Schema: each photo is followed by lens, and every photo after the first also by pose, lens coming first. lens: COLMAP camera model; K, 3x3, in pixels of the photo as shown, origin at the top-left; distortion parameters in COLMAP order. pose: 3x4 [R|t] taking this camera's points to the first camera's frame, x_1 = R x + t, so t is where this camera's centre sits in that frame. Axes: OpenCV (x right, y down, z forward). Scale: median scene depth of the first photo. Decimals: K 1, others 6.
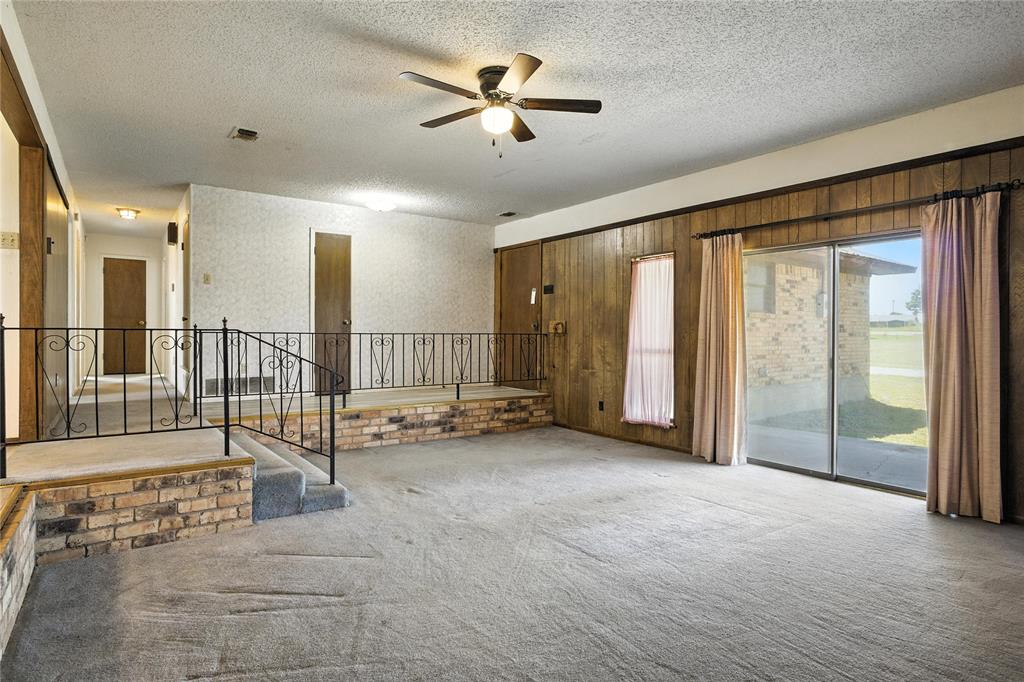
lens RADIAL K [[555.1, 0, 507.9], [0, 555.1, 339.7], [0, 0, 1]] dist [-0.026060, 0.003021]
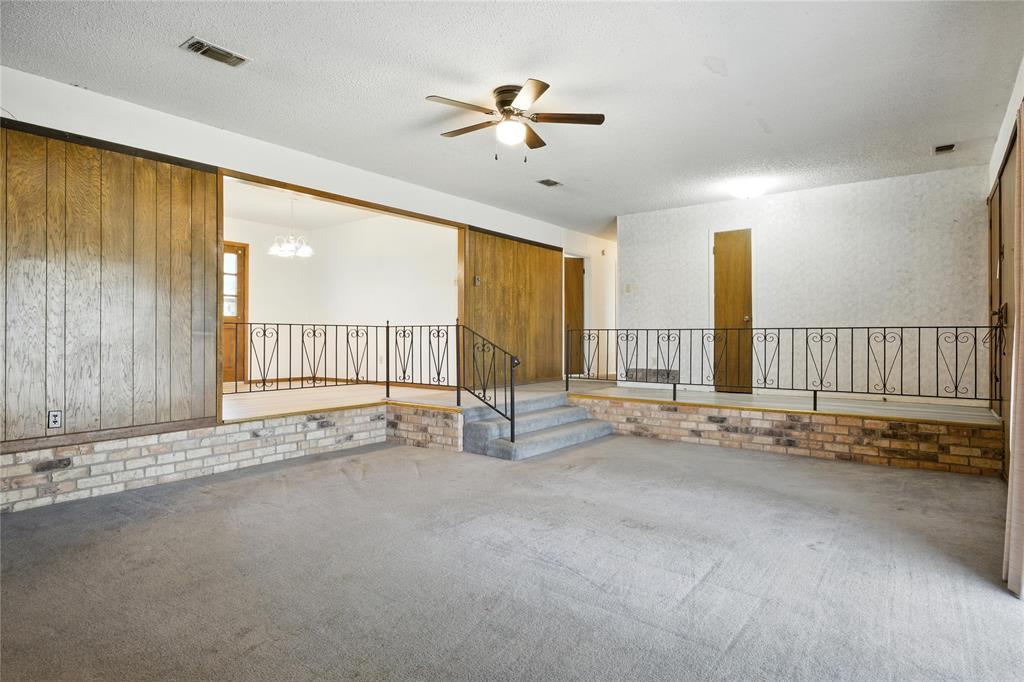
lens RADIAL K [[555.1, 0, 507.3], [0, 555.1, 337.4], [0, 0, 1]] dist [-0.026060, 0.003021]
pose [[0.289320, -0.002547, -0.957229, 0.626669], [-0.008074, 0.999954, -0.005101, 0.011147], [0.957198, 0.009205, 0.289287, 0.392417]]
